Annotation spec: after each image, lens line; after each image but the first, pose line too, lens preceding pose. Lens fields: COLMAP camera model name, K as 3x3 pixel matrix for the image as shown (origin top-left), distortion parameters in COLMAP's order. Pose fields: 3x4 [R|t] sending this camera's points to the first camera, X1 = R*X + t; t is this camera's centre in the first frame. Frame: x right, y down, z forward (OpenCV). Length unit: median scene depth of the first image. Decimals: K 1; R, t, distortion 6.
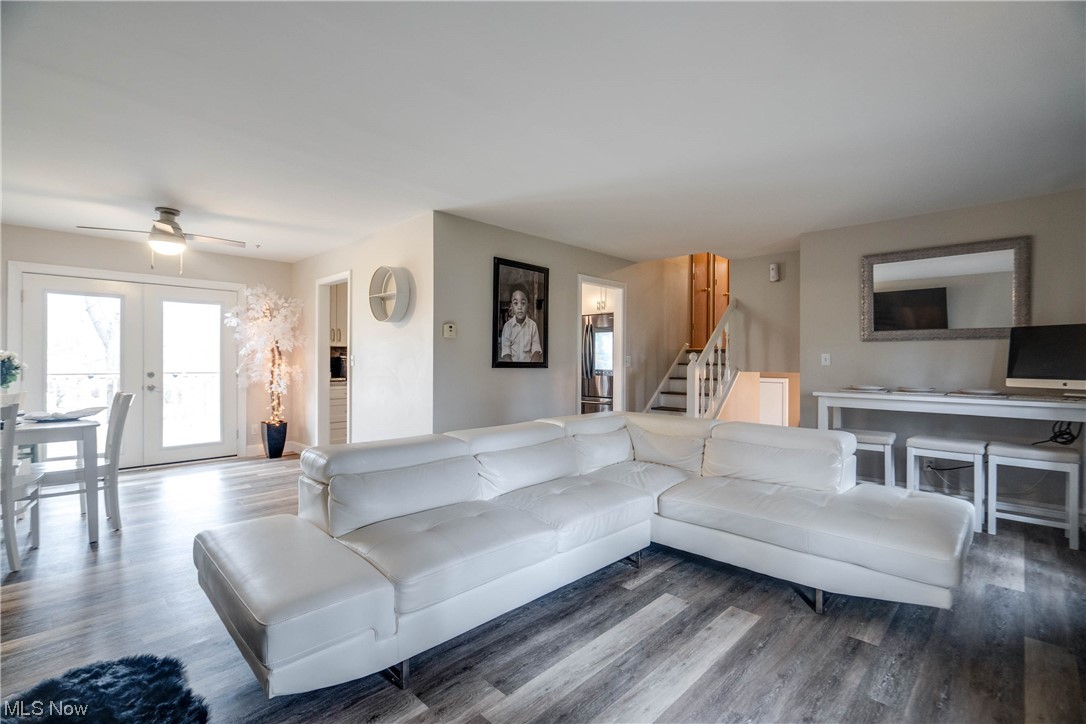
lens RADIAL K [[481.7, 0, 539.4], [0, 481.7, 368.4], [0, 0, 1]] dist [-0.001880, -0.000187]
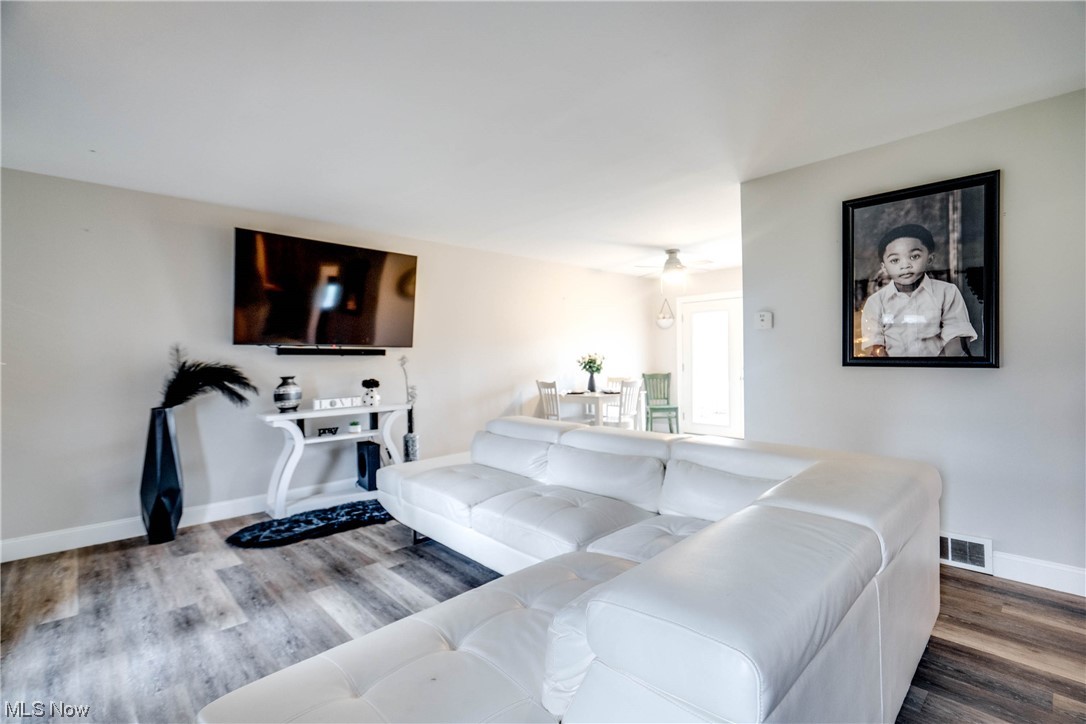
lens RADIAL K [[481.7, 0, 539.5], [0, 481.7, 358.2], [0, 0, 1]] dist [-0.001880, -0.000187]
pose [[-0.018287, -0.006093, -0.999814, 0.568681], [0.000796, 0.999981, -0.006109, -0.008300], [0.999832, -0.000907, -0.018282, 0.562679]]
